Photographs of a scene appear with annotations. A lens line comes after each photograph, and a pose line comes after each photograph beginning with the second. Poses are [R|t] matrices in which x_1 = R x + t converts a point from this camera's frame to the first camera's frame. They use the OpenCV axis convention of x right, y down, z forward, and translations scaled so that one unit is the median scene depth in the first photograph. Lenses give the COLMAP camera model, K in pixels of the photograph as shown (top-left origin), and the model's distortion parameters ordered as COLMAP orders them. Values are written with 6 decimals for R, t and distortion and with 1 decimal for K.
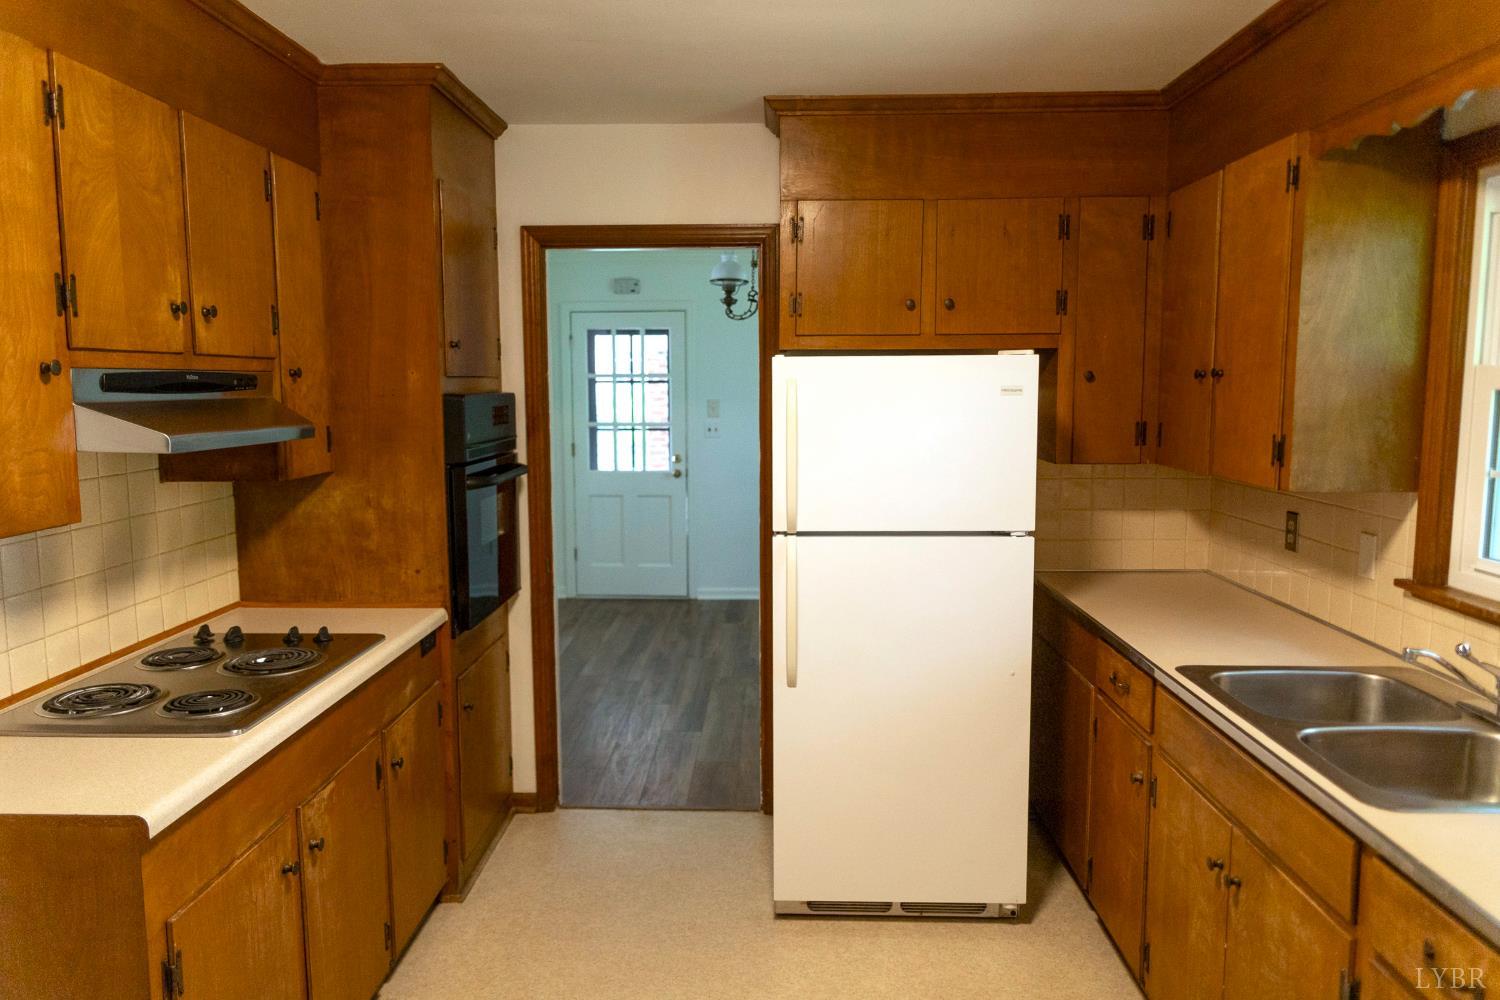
lens RADIAL K [[1041.4, 0, 750.0], [0, 1041.4, 500.0], [0, 0, 1]] dist [0.007826, -0.000157]
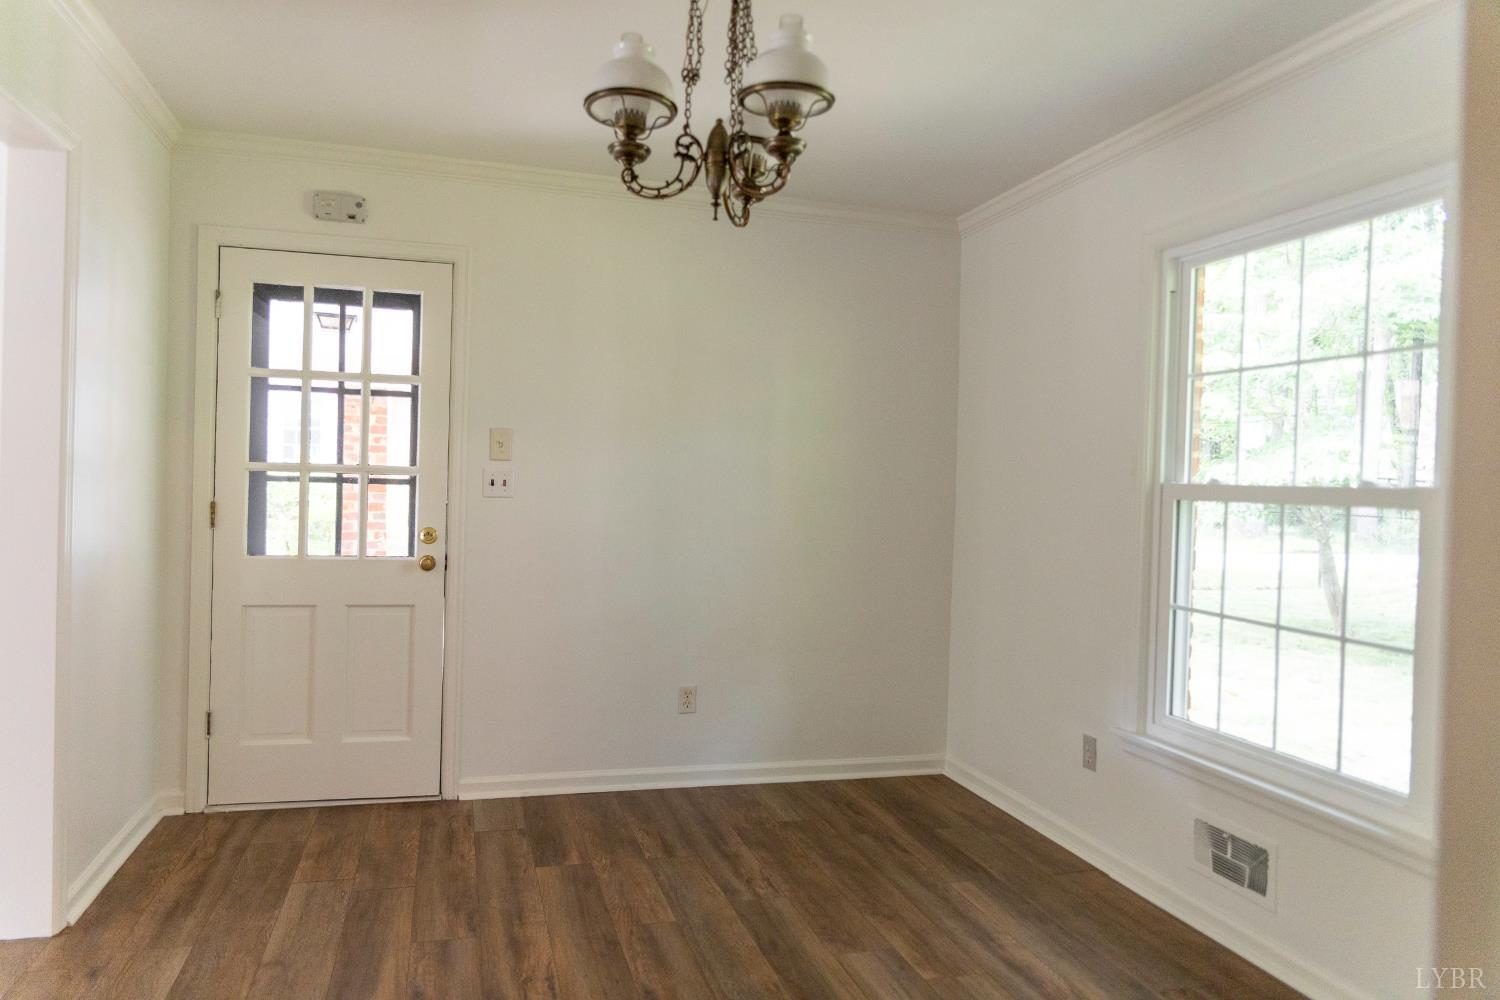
lens RADIAL K [[1028.7, 0, 749.0], [0, 1028.7, 487.8], [0, 0, 1]] dist [-0.000925, -0.002919]
pose [[0.954255, 0.025540, 0.297901, -0.095096], [0.005028, 0.994833, -0.101397, -0.013029], [-0.298952, 0.098256, 0.949196, 0.602947]]
